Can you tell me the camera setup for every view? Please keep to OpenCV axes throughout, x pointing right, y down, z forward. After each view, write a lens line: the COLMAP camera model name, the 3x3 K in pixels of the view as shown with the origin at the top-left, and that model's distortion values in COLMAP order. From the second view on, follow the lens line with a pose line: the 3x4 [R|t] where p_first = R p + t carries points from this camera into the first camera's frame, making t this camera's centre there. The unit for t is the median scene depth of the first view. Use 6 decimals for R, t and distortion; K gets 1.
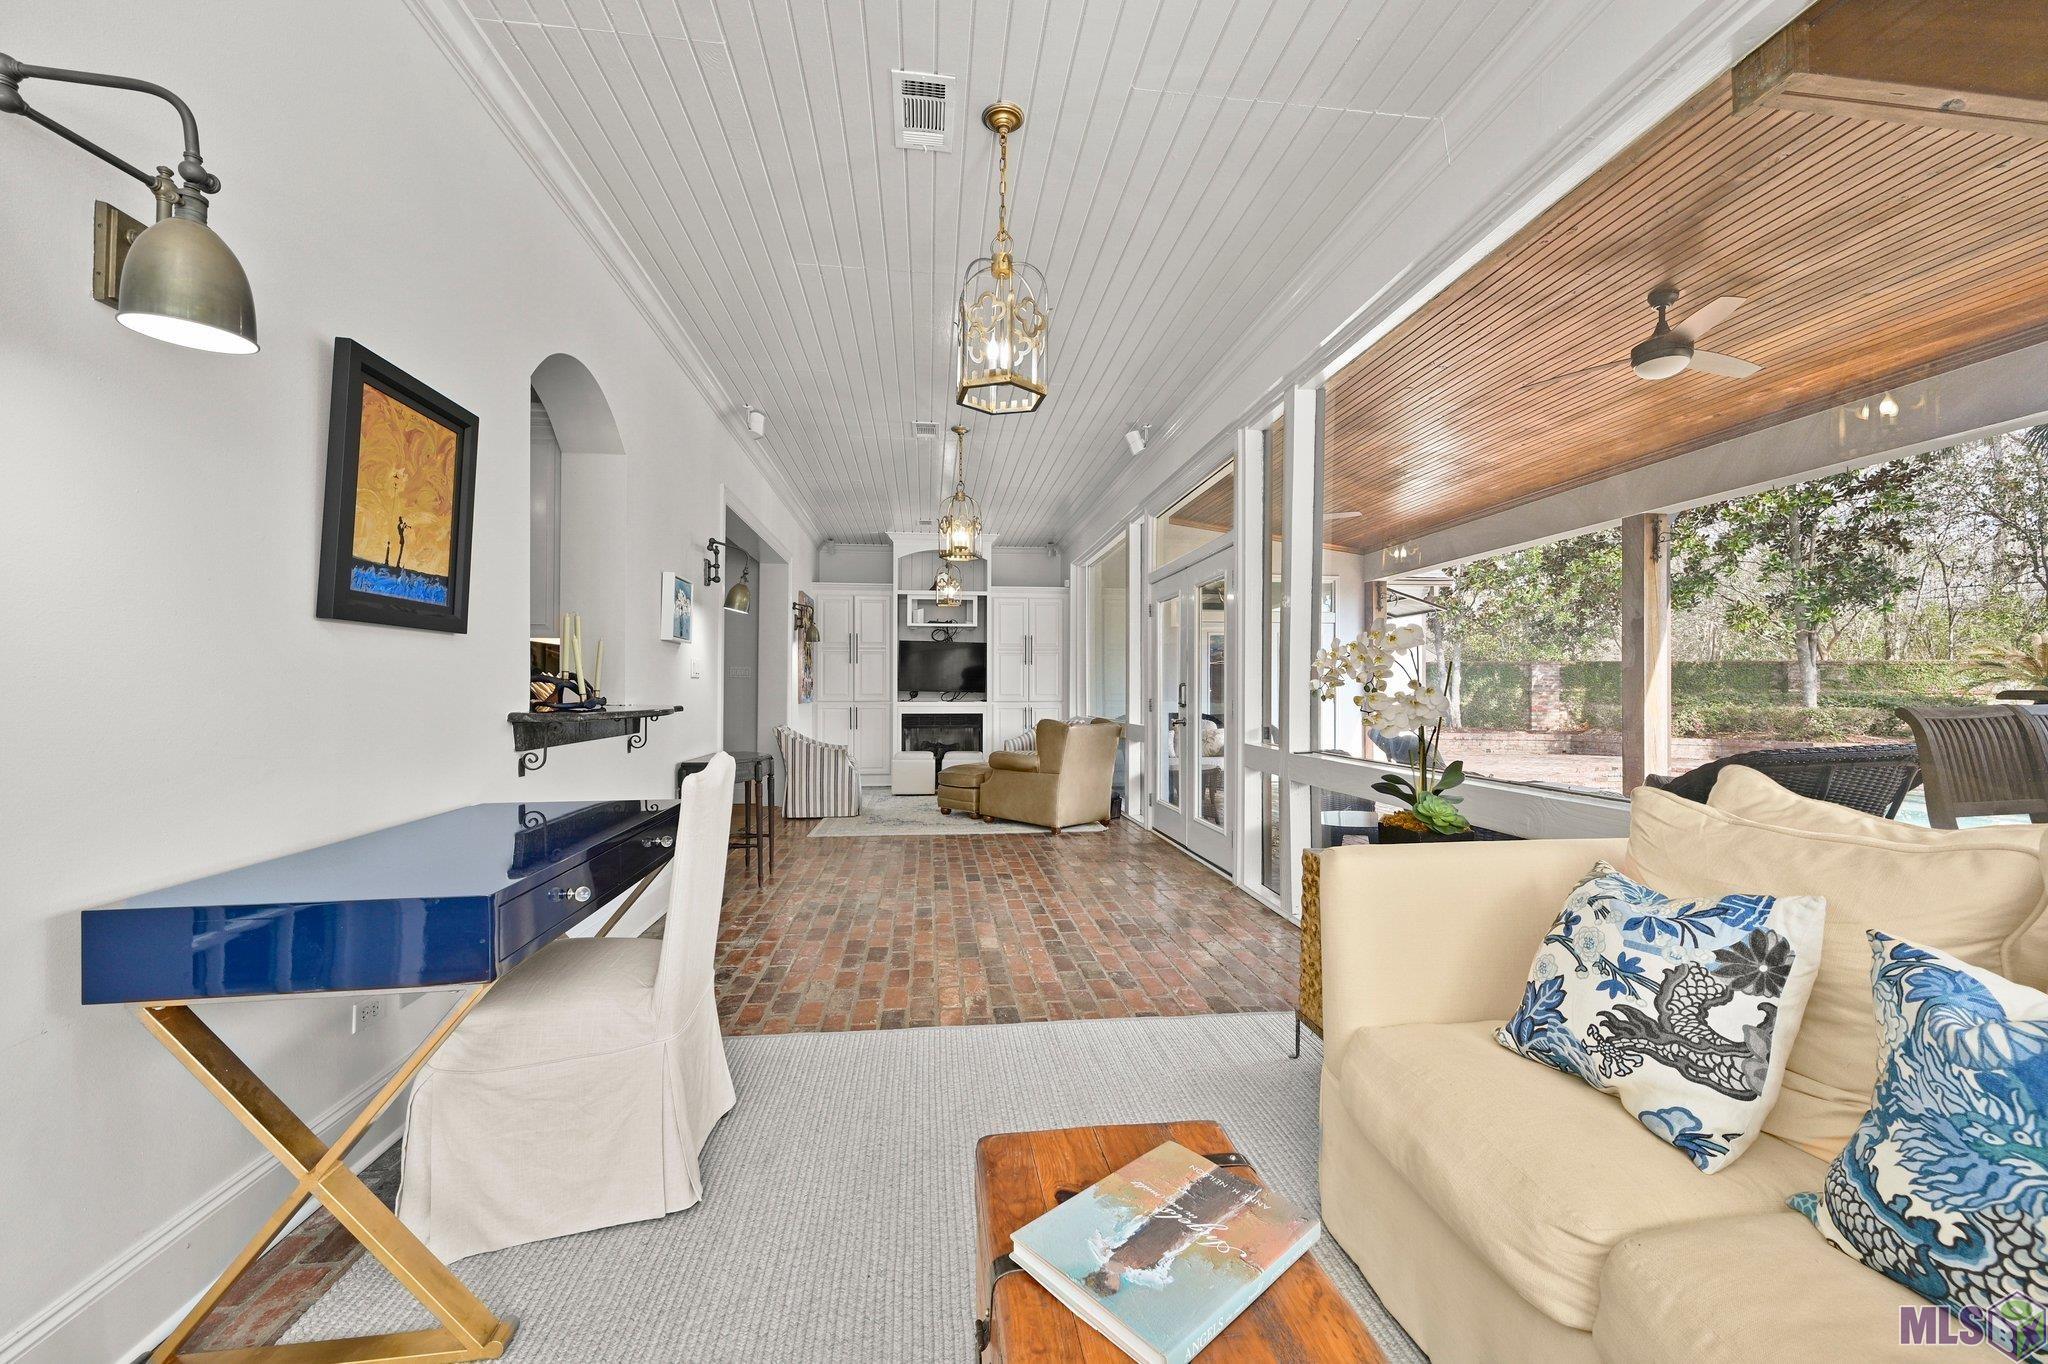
lens RADIAL K [[811.0, 0, 1026.2], [0, 811.0, 673.9], [0, 0, 1]] dist [0.003312, -0.000085]
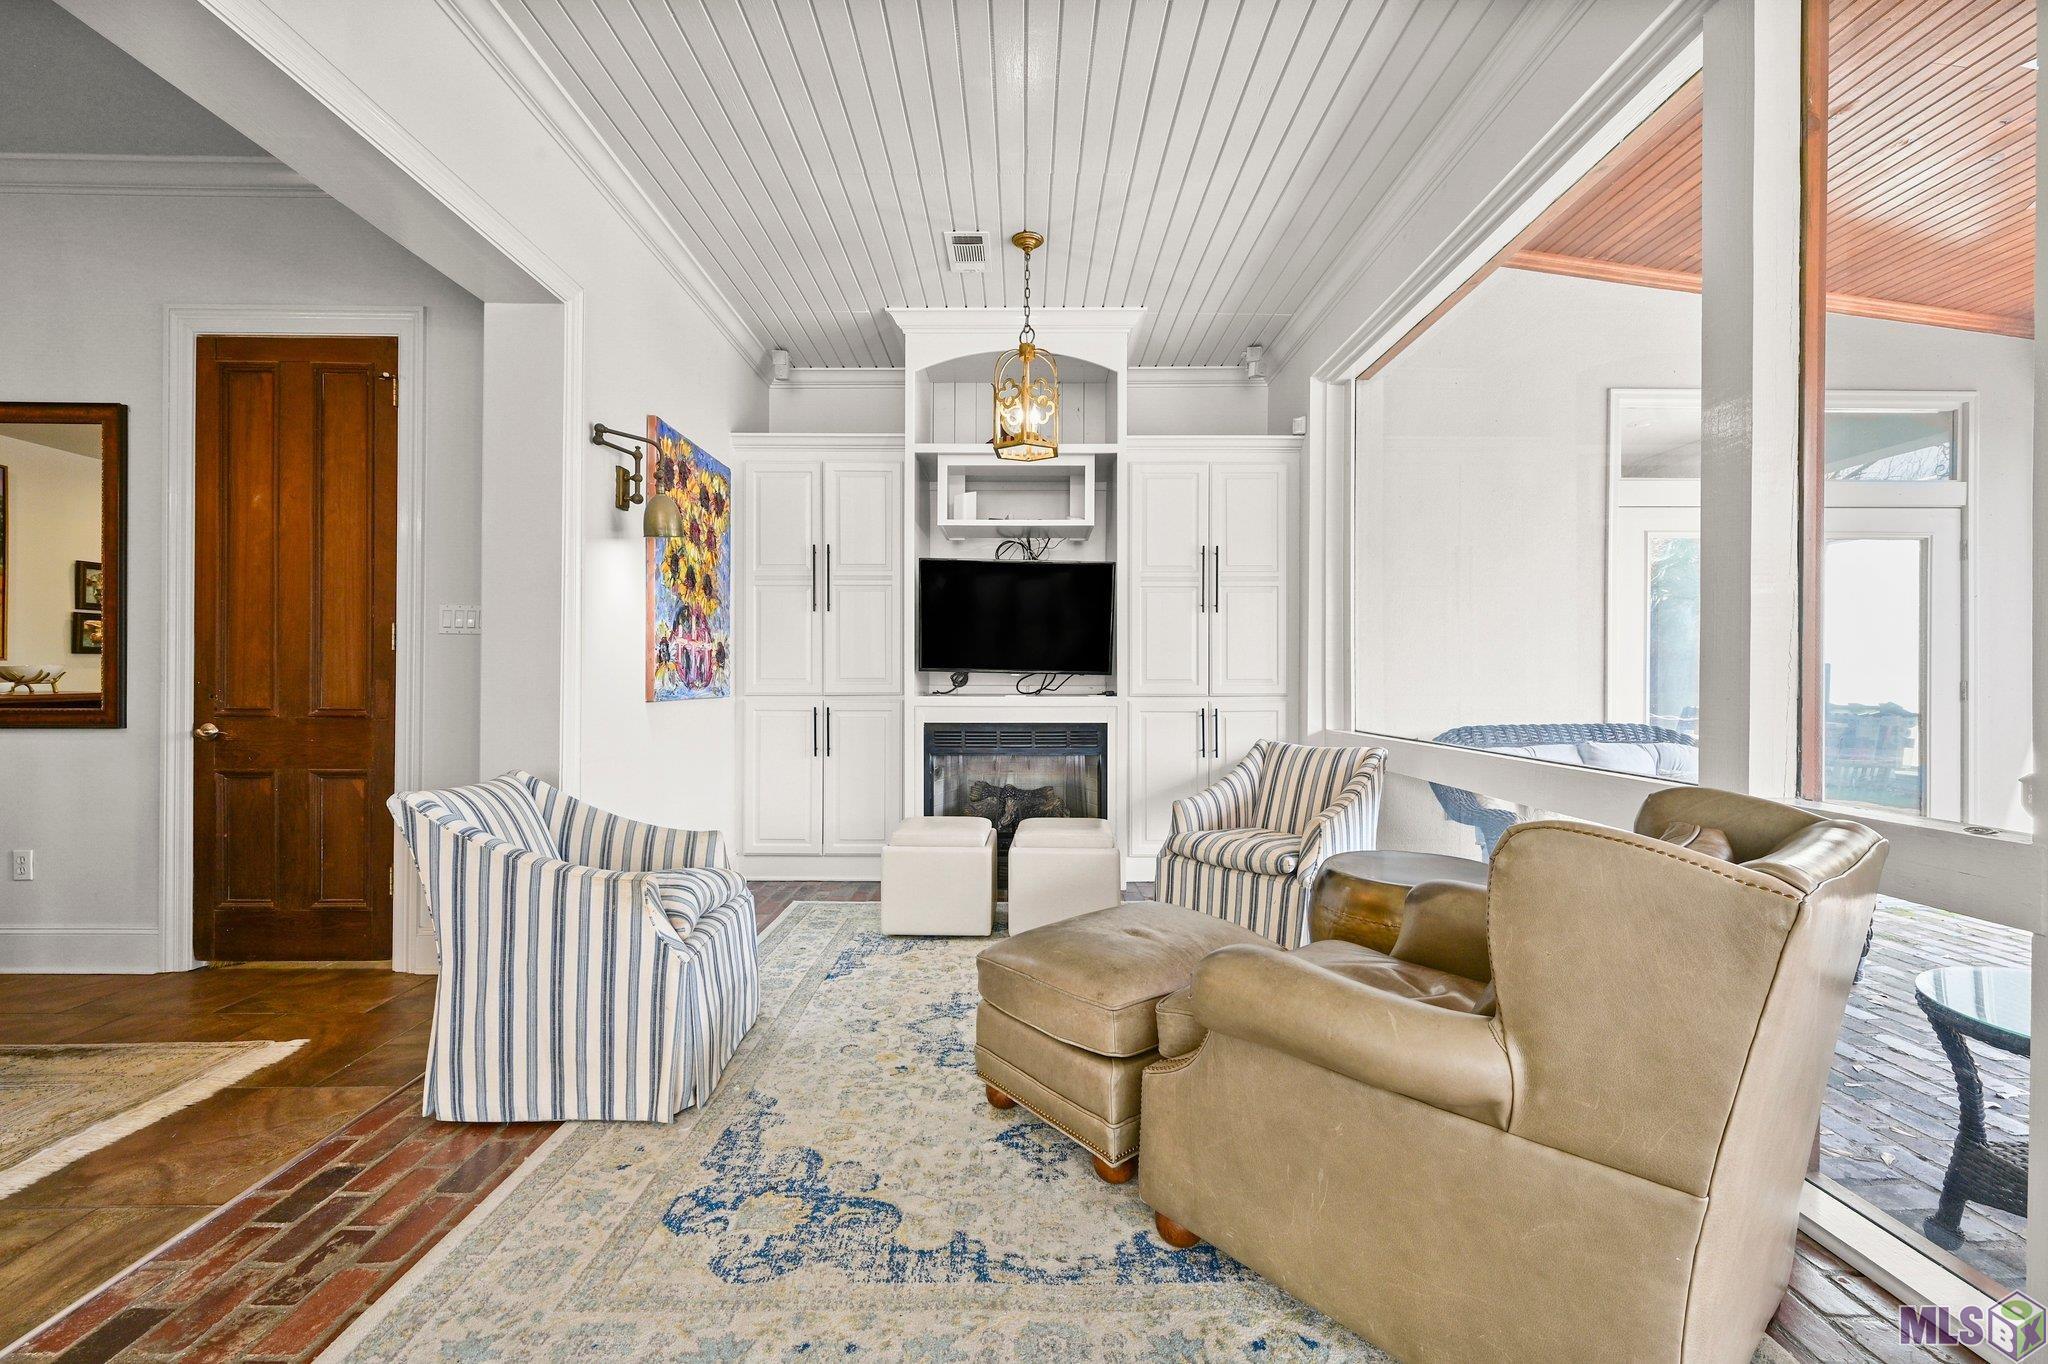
lens RADIAL K [[811.0, 0, 1020.5], [0, 811.0, 676.1], [0, 0, 1]] dist [0.003312, -0.000085]
pose [[0.991907, -0.000679, -0.126962, -0.044754], [0.003338, 0.999779, 0.020736, 0.014619], [0.126920, -0.020993, 0.991691, 0.558243]]
